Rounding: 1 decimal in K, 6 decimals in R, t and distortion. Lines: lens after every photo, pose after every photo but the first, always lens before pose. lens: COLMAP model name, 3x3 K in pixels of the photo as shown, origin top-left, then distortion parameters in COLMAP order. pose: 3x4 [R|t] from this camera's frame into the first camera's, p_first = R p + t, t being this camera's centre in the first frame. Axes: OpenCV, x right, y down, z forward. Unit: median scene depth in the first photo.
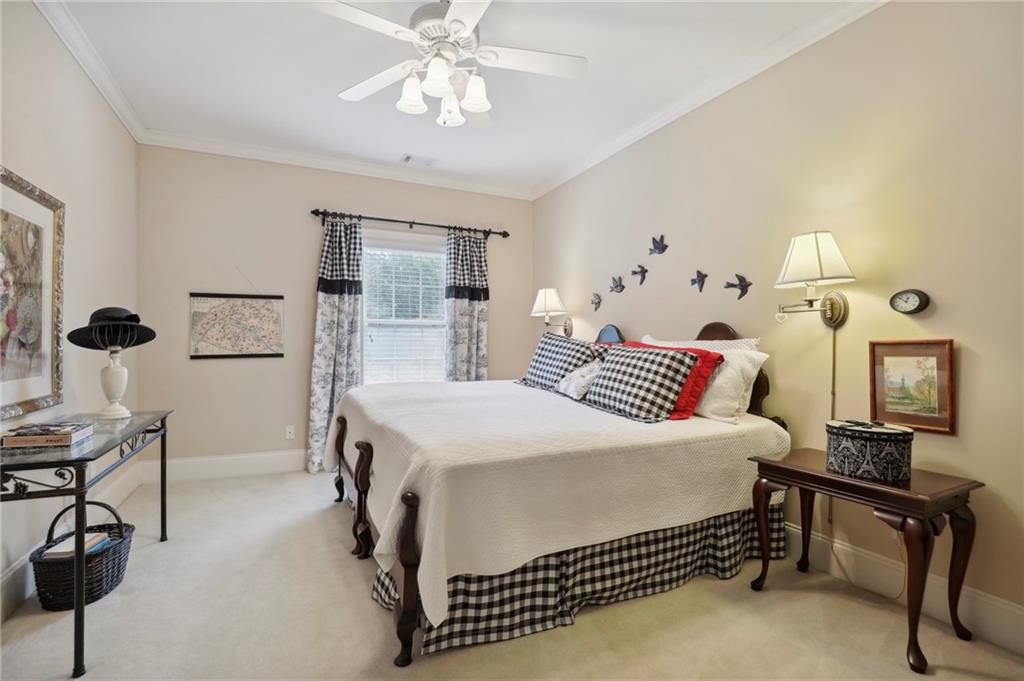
lens RADIAL K [[470.6, 0, 508.0], [0, 470.6, 339.4], [0, 0, 1]] dist [-0.017212, 0.000249]
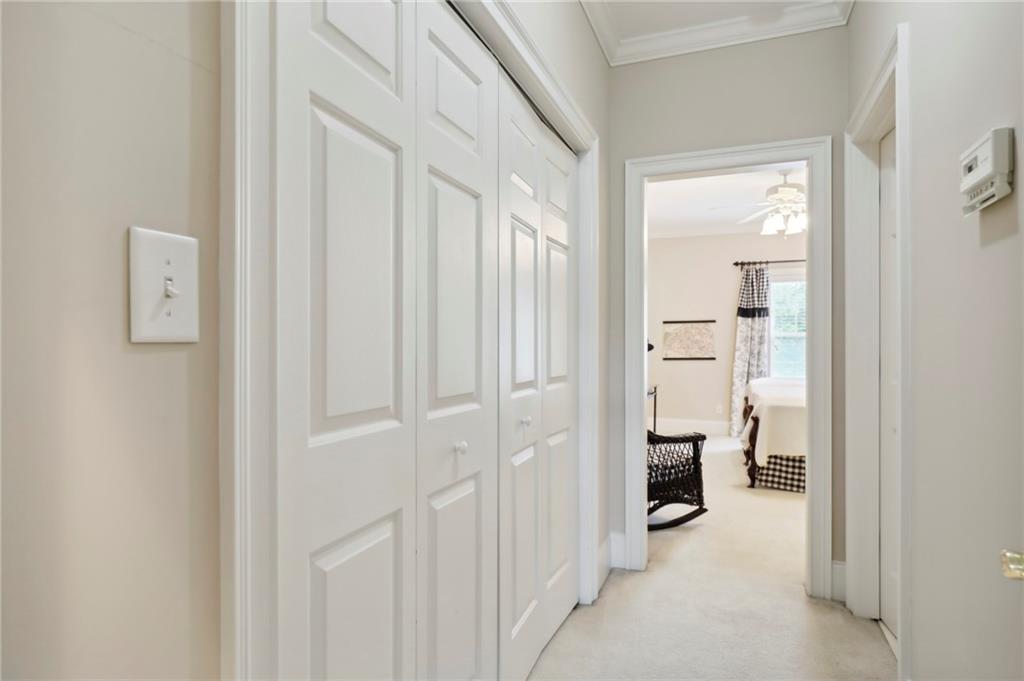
lens RADIAL K [[573.1, 0, 510.3], [0, 573.1, 359.1], [0, 0, 1]] dist [-0.011162, -0.000182]
pose [[0.678002, 0.015718, -0.734892, 0.443671], [0.005122, 0.999646, 0.026107, -0.017530], [0.735042, -0.021465, 0.677682, -0.768142]]
